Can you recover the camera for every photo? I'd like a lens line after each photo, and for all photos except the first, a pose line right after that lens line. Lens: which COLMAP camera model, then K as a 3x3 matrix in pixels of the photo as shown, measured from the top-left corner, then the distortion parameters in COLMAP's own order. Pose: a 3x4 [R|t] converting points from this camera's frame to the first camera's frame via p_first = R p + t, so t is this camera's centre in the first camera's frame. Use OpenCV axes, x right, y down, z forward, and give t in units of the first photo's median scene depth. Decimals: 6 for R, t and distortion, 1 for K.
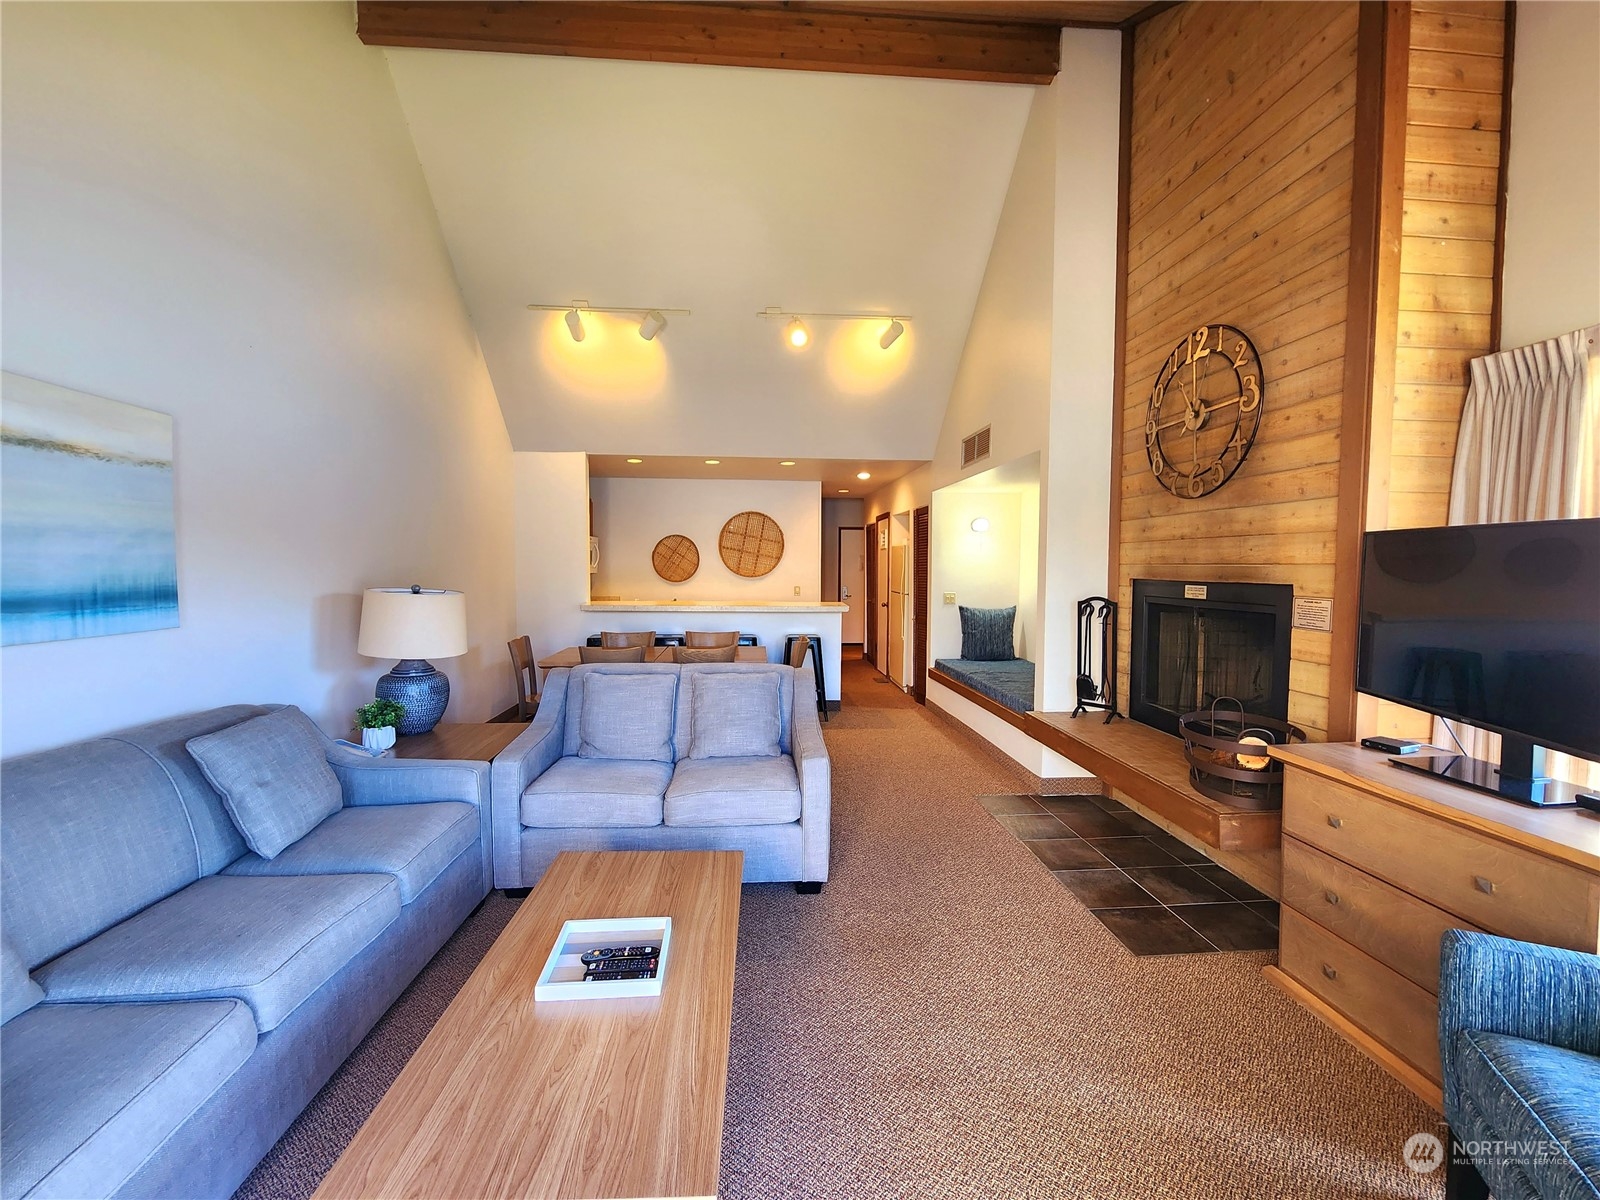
lens RADIAL K [[657.4, 0, 792.4], [0, 657.4, 597.4], [0, 0, 1]] dist [-0.000807, -0.000563]
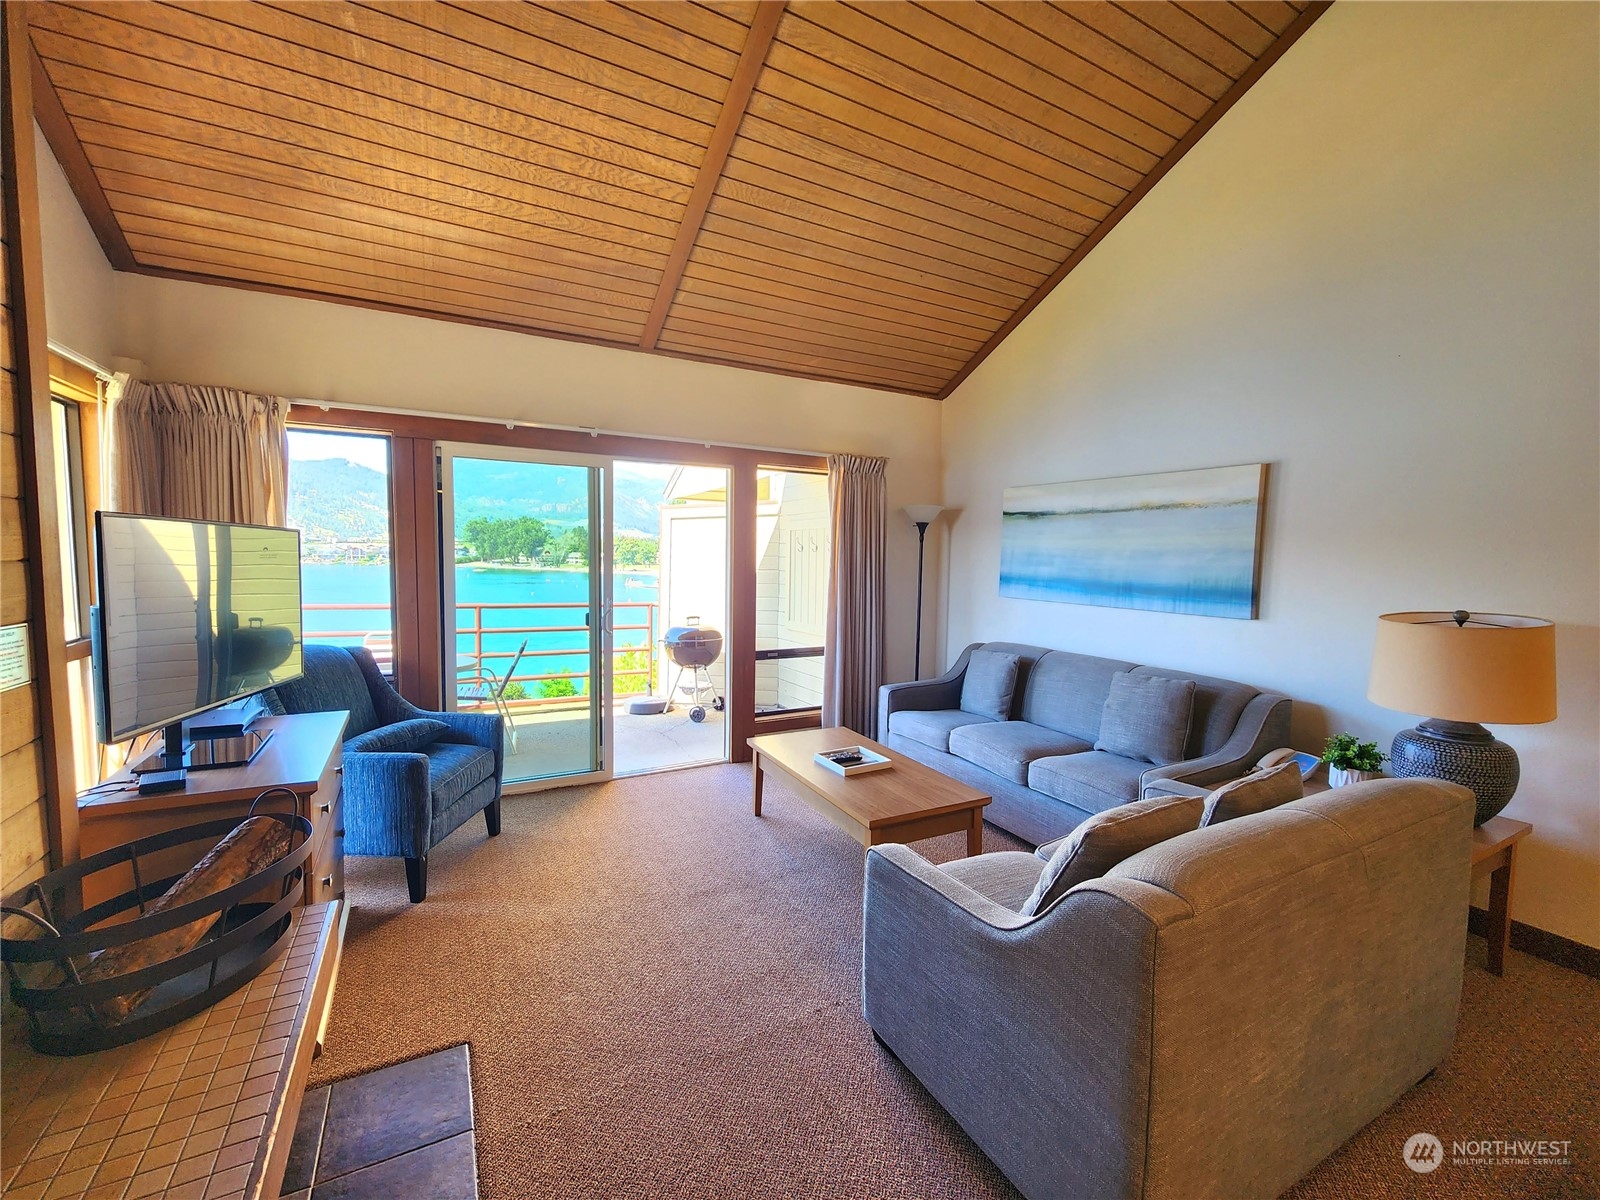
lens RADIAL K [[657.4, 0, 791.5], [0, 657.4, 602.6], [0, 0, 1]] dist [-0.000807, -0.000563]
pose [[-0.910673, 0.012341, -0.412943, 0.335409], [-0.039227, 0.992455, 0.116167, -0.075022], [0.411261, 0.121988, -0.903318, 1.255458]]
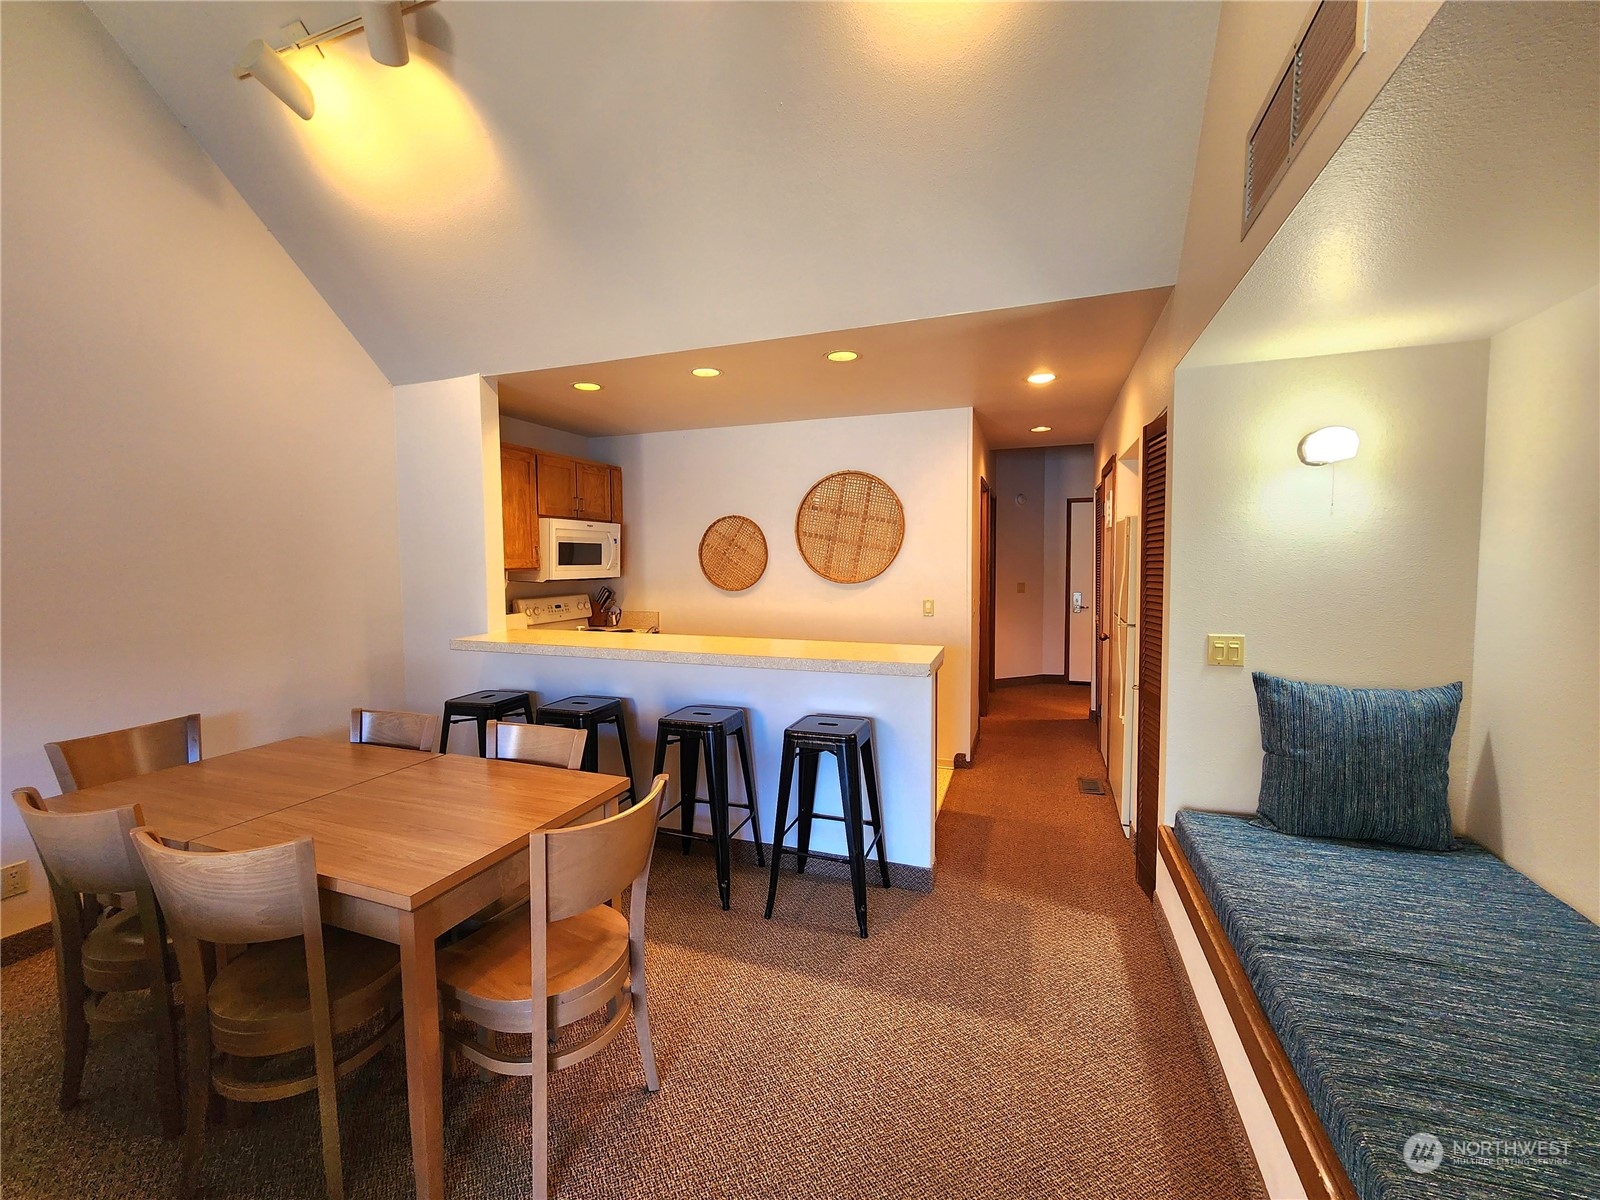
lens RADIAL K [[657.4, 0, 793.6], [0, 657.4, 598.3], [0, 0, 1]] dist [-0.000807, -0.000563]
pose [[0.910061, 0.012741, -0.414279, 0.315275], [-0.008161, 0.999884, 0.012823, -0.056883], [0.414395, -0.008289, 0.910059, 1.035862]]
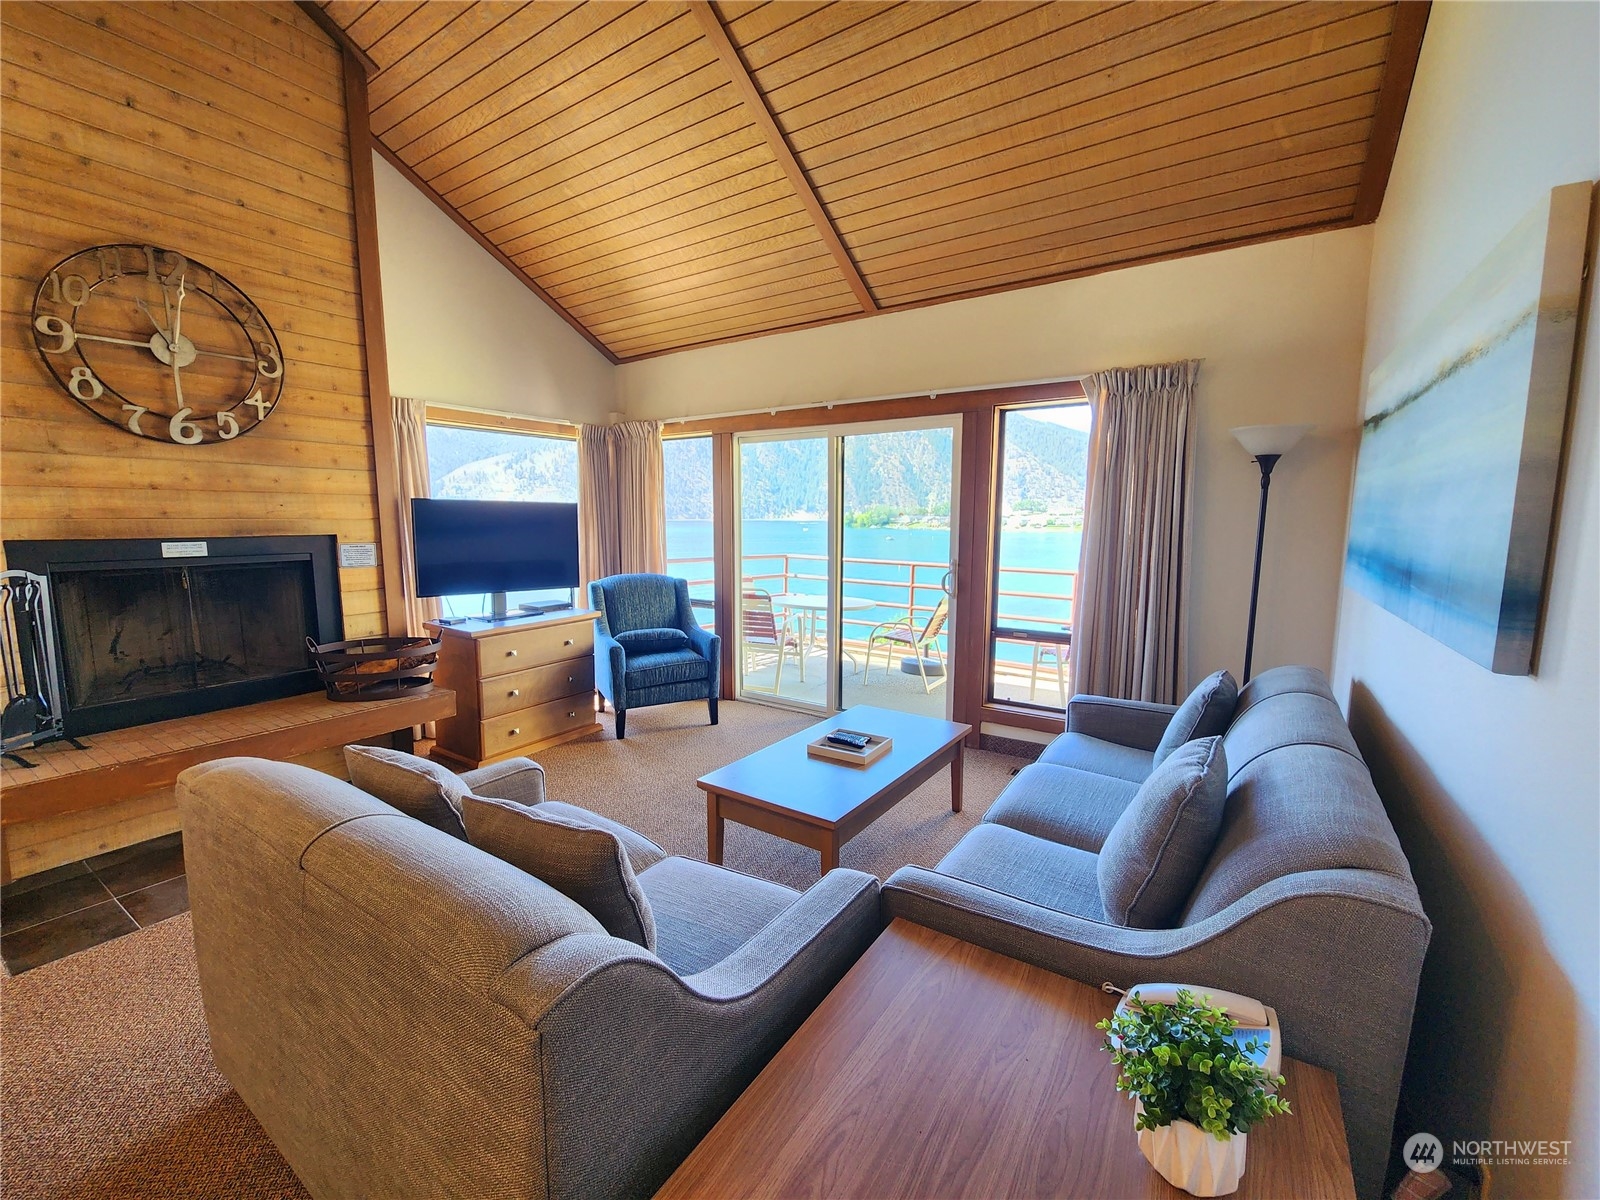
lens RADIAL K [[657.4, 0, 793.2], [0, 657.4, 603.2], [0, 0, 1]] dist [-0.000807, -0.000563]
pose [[-0.790686, -0.084806, 0.606320, -0.564661], [0.025310, 0.984985, 0.170776, -0.064433], [-0.611699, 0.150376, -0.776667, 1.129944]]
